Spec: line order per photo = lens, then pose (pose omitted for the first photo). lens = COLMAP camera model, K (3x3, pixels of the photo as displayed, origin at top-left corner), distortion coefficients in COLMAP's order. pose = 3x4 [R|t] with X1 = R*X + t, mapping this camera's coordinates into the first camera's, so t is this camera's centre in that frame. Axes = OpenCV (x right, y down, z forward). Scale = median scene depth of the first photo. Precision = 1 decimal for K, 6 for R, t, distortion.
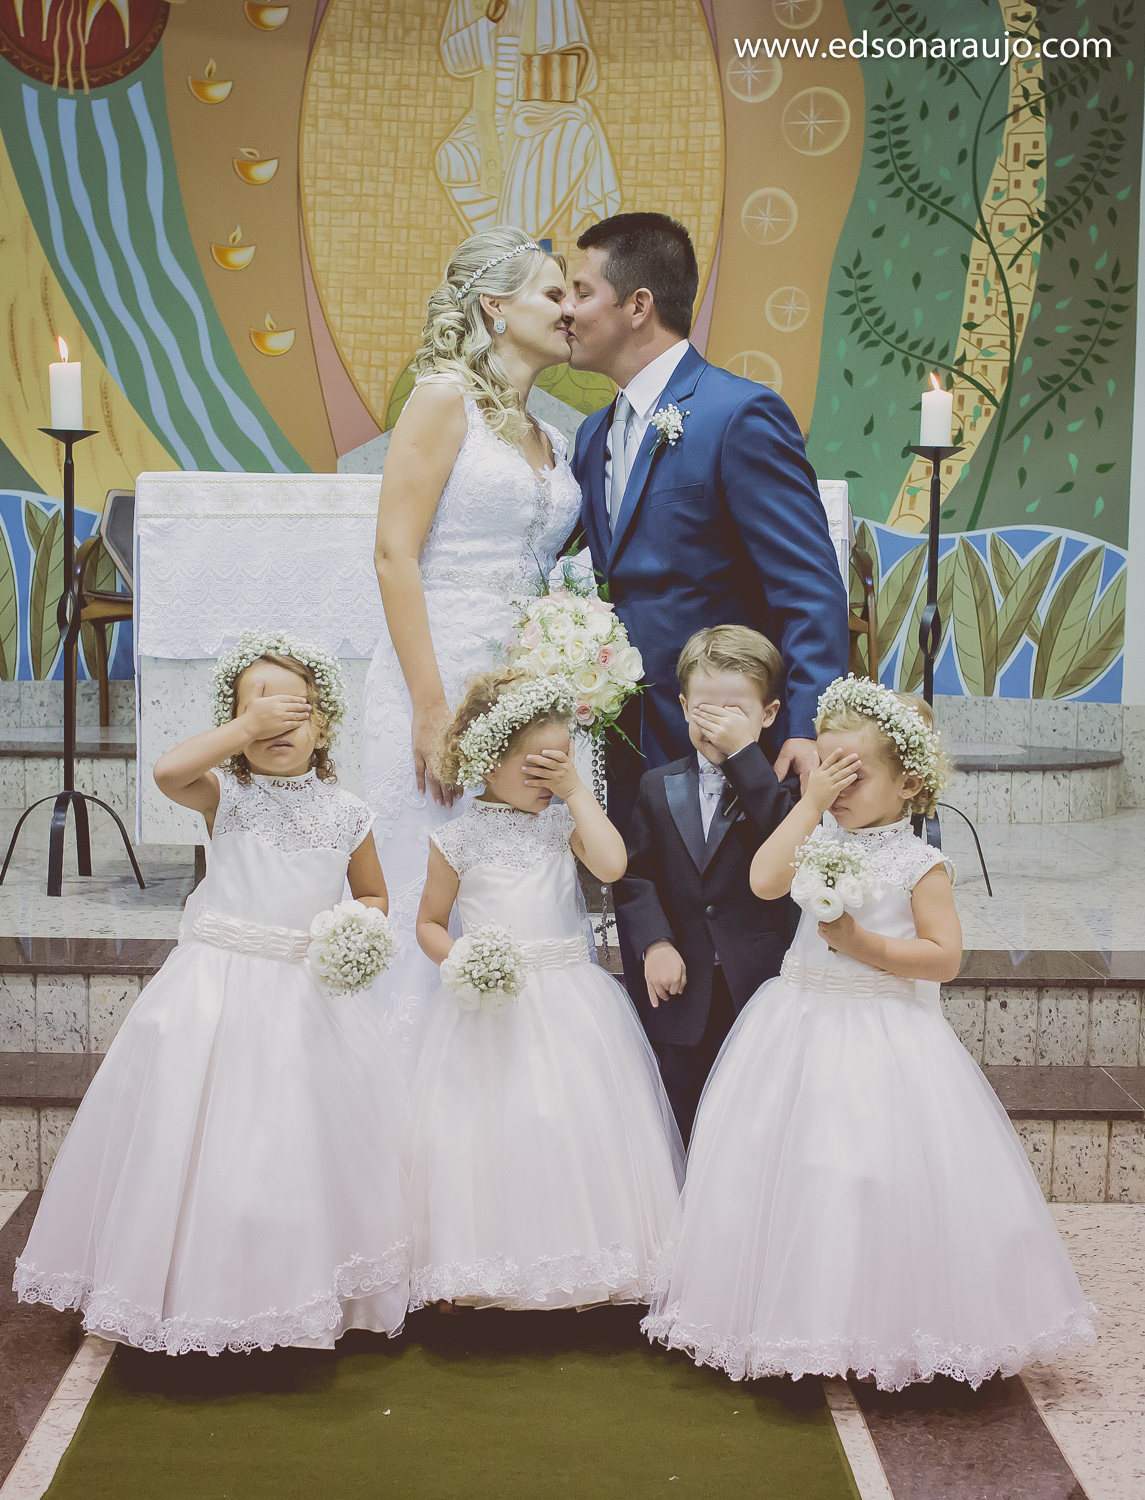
lens RADIAL K [[2243.4, 0, 546.8], [0, 2243.4, 753.9], [0, 0, 1]] dist [-0.075499, 0.048755]
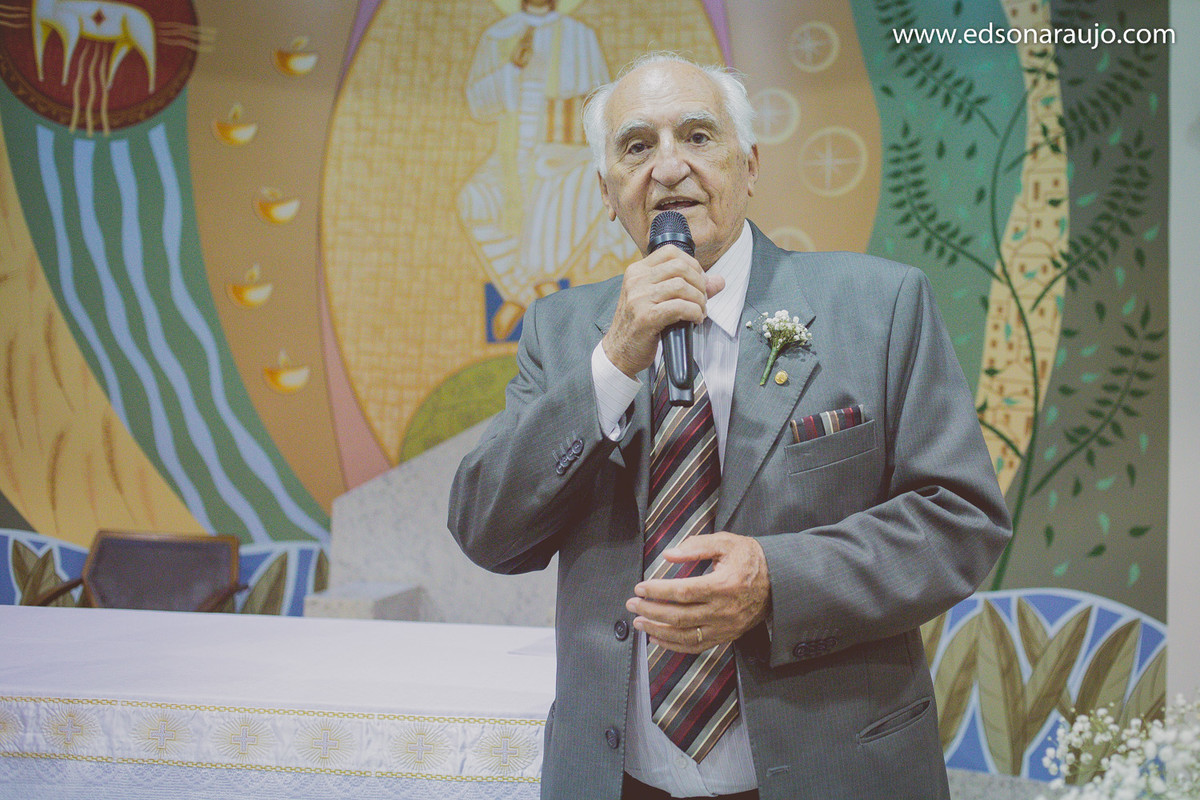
lens RADIAL K [[1408.7, 0, 727.0], [0, 1408.7, 328.0], [0, 0, 1]] dist [-0.084544, 0.039578]
pose [[0.998277, 0.006838, -0.058275, 0.112770], [-0.017005, 0.984278, -0.175806, -0.104003], [0.056157, 0.176494, 0.982699, 0.409214]]
